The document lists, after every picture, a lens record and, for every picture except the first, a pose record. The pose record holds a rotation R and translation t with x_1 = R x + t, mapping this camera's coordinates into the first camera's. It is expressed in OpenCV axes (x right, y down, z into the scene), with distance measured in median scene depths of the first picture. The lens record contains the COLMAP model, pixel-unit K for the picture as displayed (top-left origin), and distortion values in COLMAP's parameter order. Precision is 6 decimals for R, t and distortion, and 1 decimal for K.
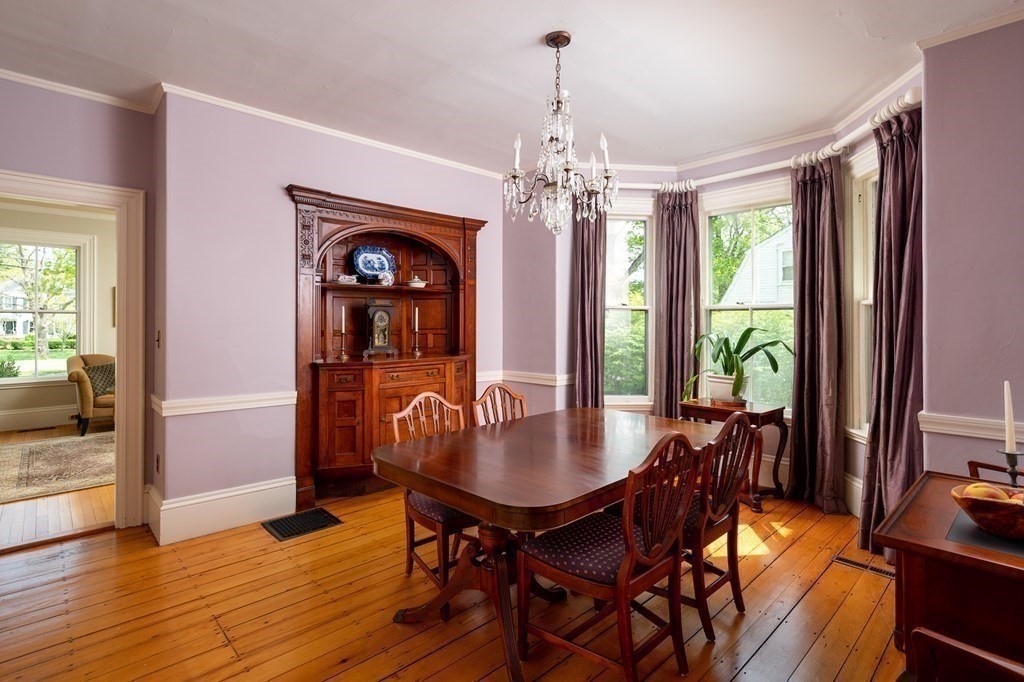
lens RADIAL K [[486.7, 0, 507.2], [0, 486.7, 333.4], [0, 0, 1]] dist [-0.006638, -0.001164]
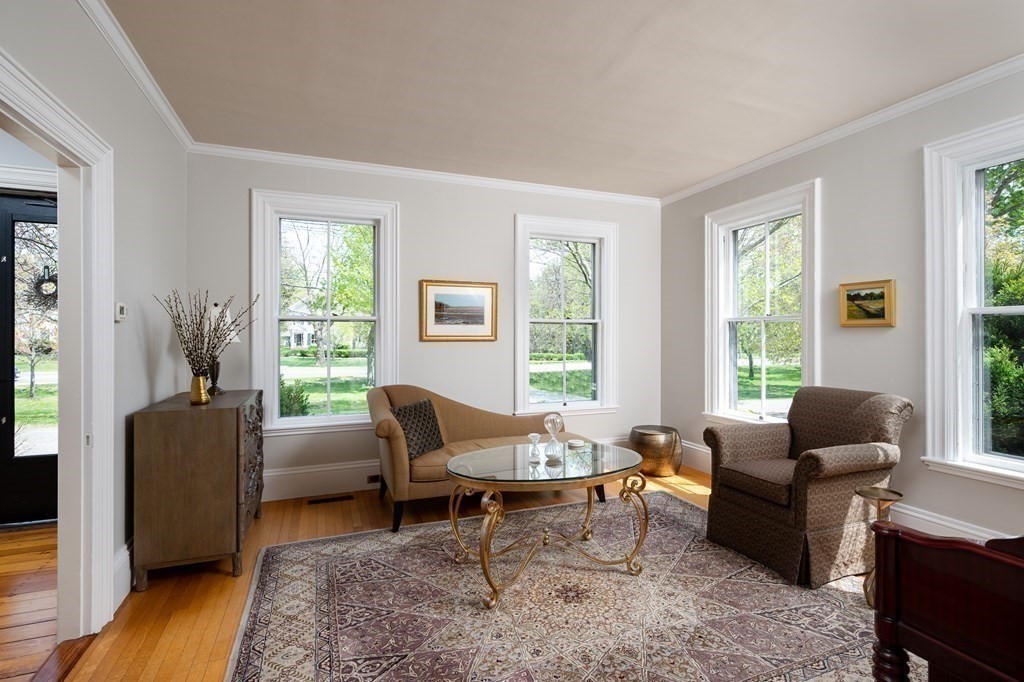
lens RADIAL K [[486.7, 0, 516.5], [0, 486.7, 340.6], [0, 0, 1]] dist [-0.006638, -0.001164]
pose [[0.928425, -0.007684, -0.371439, -0.485540], [0.006366, 0.999968, -0.004773, -0.011919], [0.371464, 0.002066, 0.928445, 0.474595]]
